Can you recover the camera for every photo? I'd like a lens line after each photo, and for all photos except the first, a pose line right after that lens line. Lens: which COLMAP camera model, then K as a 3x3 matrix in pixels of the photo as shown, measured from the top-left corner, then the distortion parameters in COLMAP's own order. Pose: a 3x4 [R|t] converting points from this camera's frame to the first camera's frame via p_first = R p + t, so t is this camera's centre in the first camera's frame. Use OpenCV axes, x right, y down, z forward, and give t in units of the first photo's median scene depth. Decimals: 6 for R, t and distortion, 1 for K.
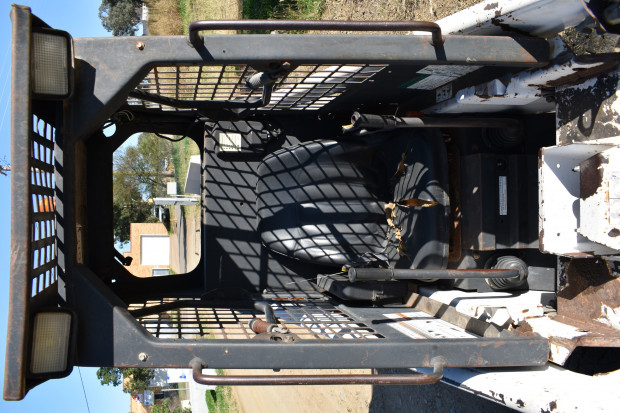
lens RADIAL K [[508.5, 0, 309.3], [0, 508.5, 214.9], [0, 0, 1]] dist [-0.071139, -0.000391]
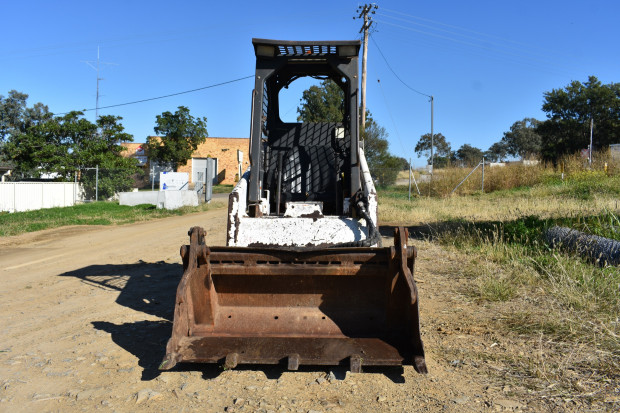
lens RADIAL K [[530.4, 0, 310.0], [0, 530.4, 206.5], [0, 0, 1]] dist [-0.080153, 0.003837]
pose [[-0.017302, 0.974033, -0.225746, 0.660360], [-0.999687, -0.012776, 0.021494, -0.068659], [0.018052, 0.226047, 0.973949, -1.127742]]
